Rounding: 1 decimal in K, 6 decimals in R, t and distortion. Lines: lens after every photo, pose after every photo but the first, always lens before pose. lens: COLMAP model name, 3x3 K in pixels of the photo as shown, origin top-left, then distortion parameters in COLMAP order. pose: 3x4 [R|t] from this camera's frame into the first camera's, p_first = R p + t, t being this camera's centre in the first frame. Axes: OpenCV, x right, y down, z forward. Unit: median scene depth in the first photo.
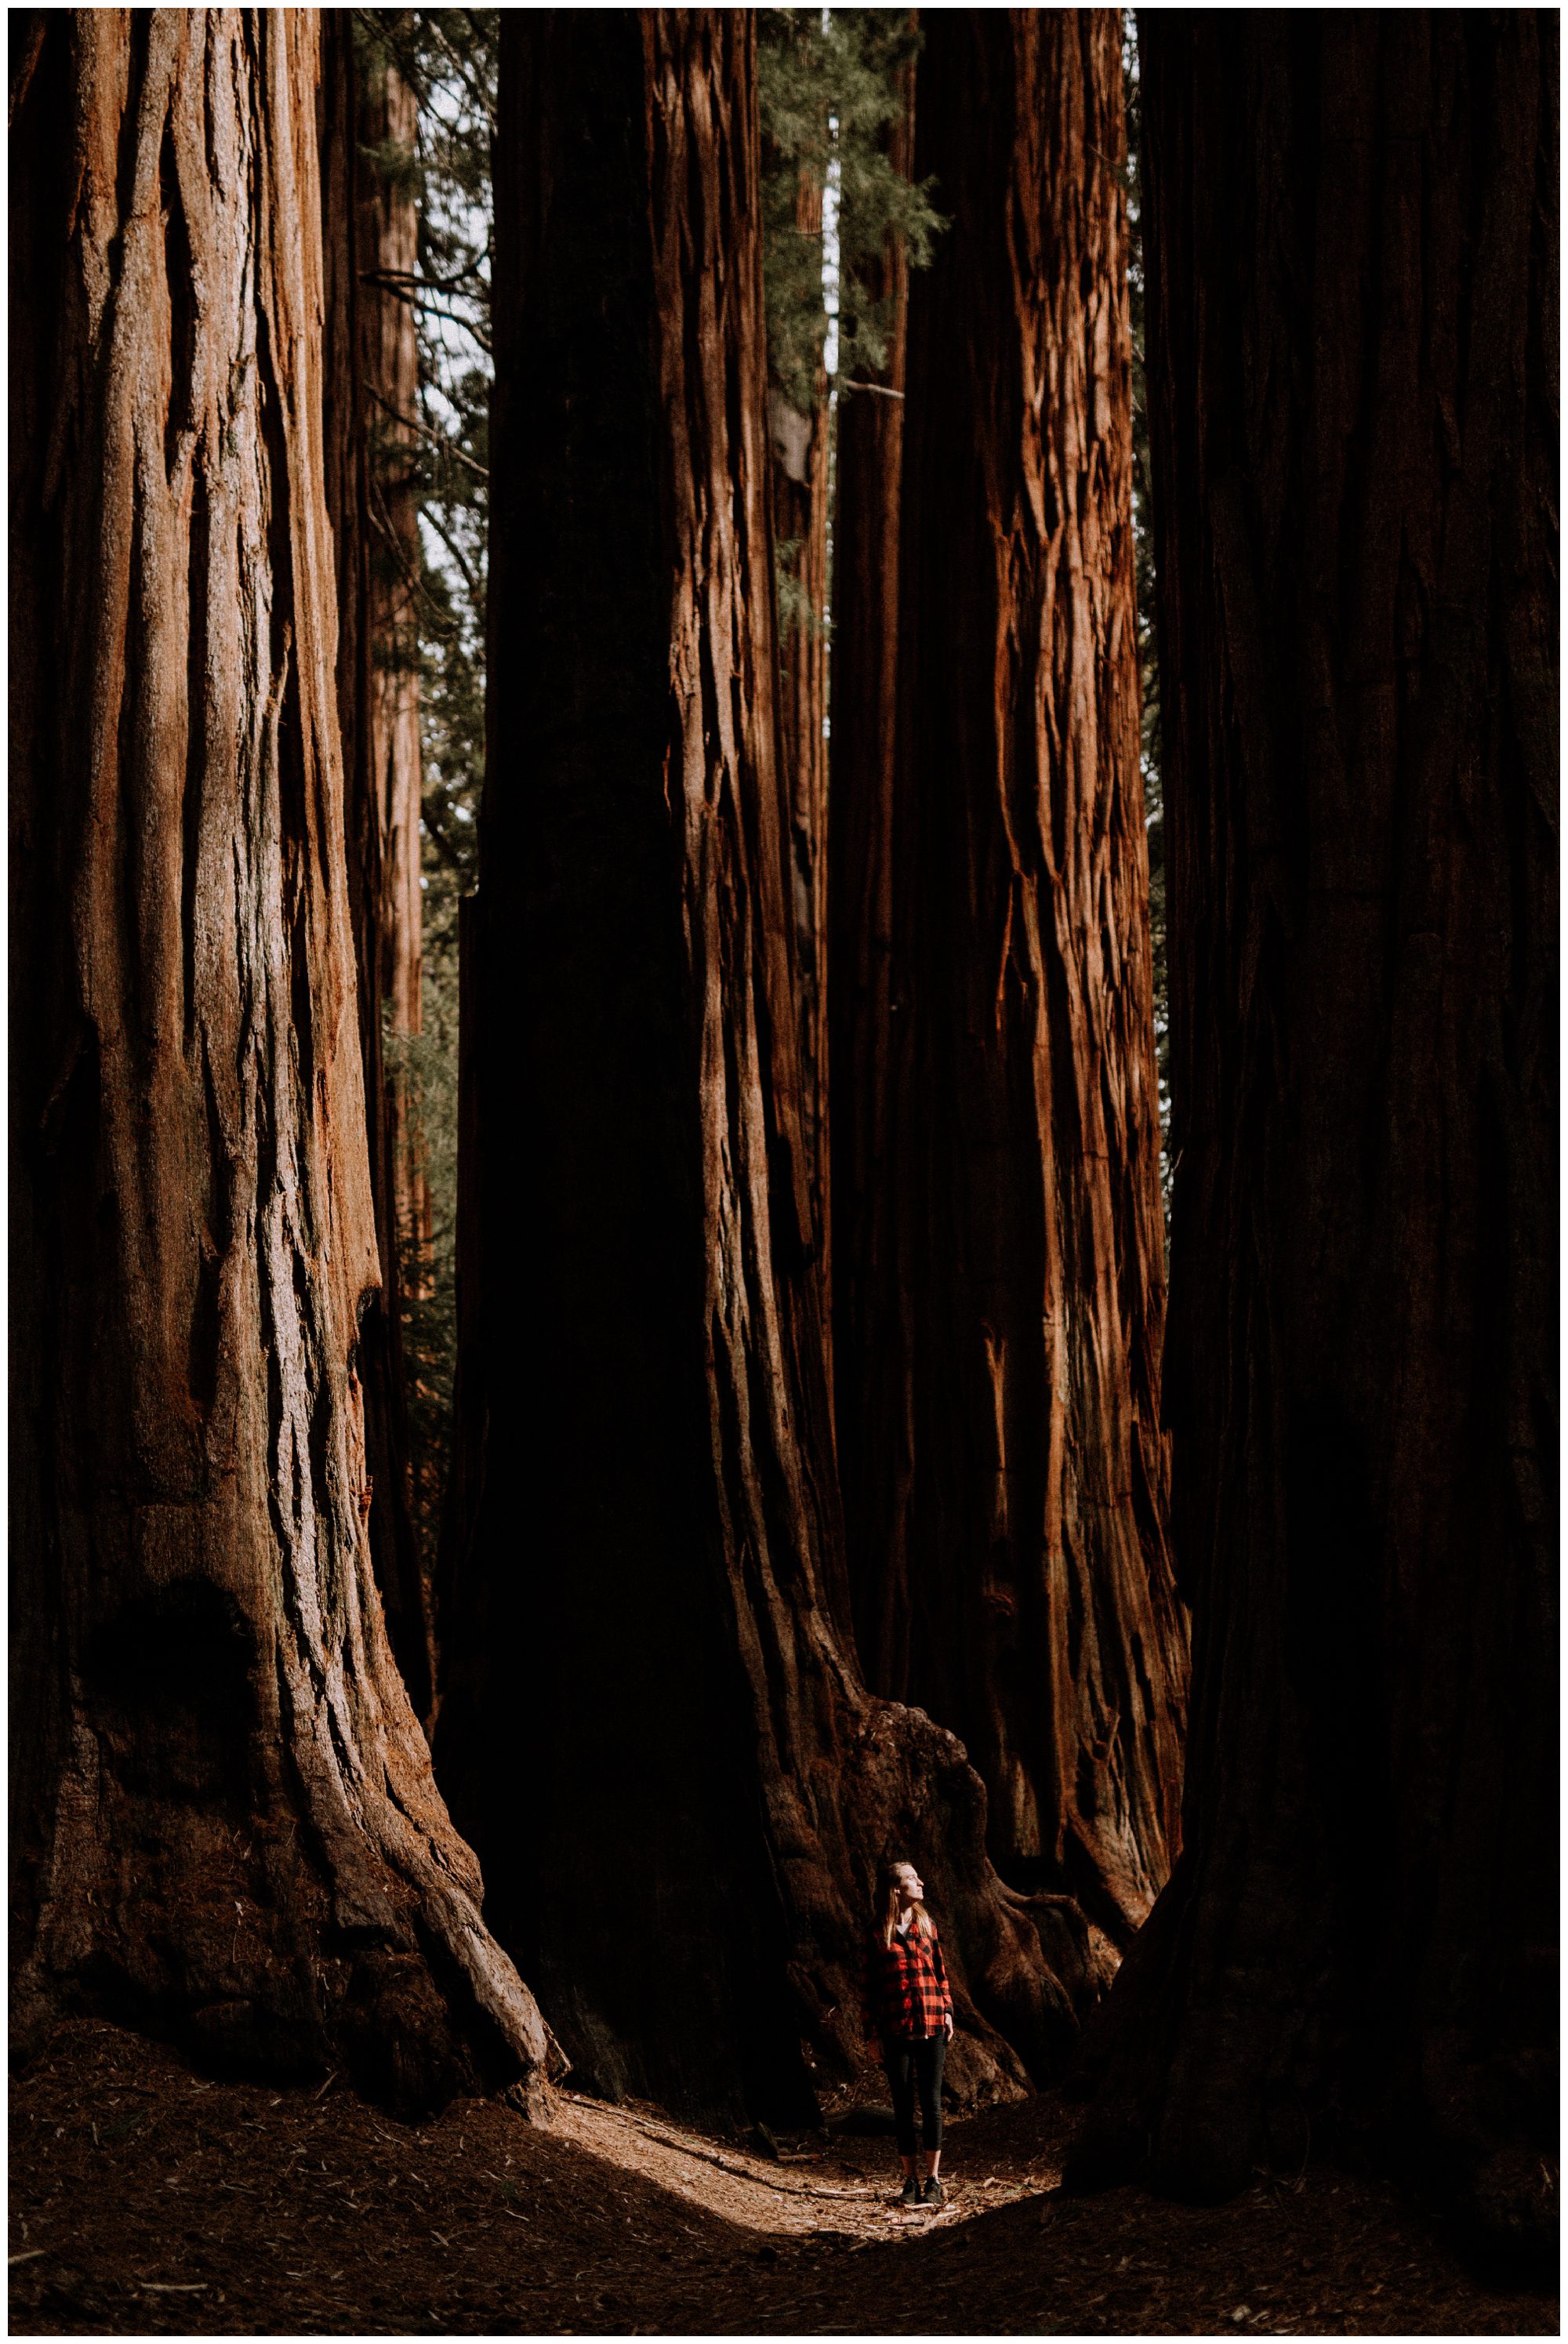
lens RADIAL K [[3180.8, 0, 784.0], [0, 3180.8, 1172.0], [0, 0, 1]] dist [-0.004596, 0.077422]
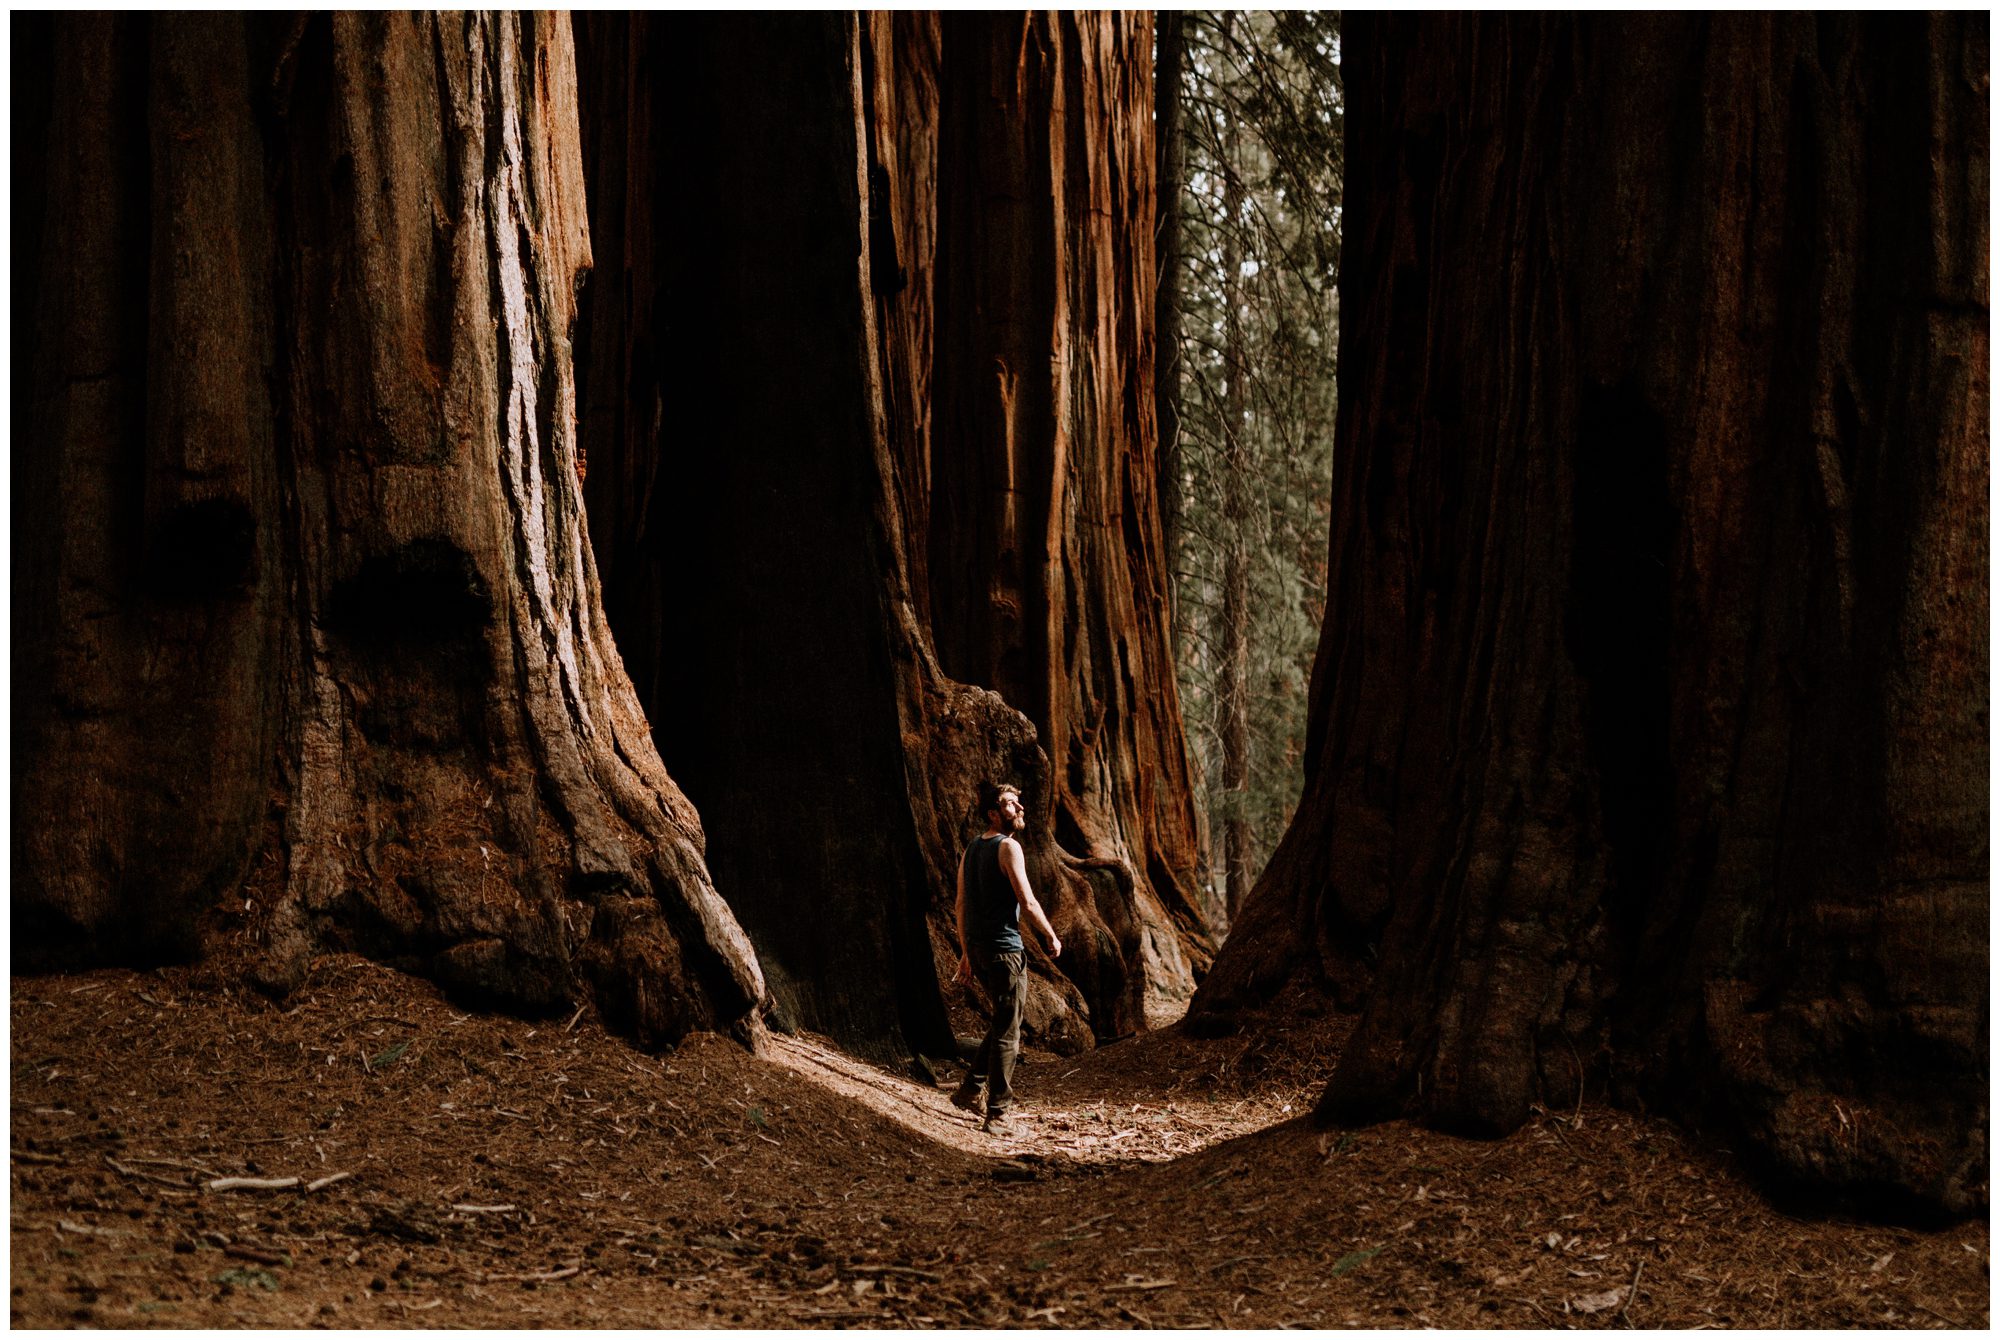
lens RADIAL K [[2713.9, 0, 1000.0], [0, 2713.9, 670.0], [0, 0, 1]] dist [-0.004596, 0.077422]
pose [[0.993712, 0.024427, 0.109272, -0.099325], [-0.040798, 0.987815, 0.150192, 0.031011], [-0.104272, -0.153706, 0.982600, 0.115221]]
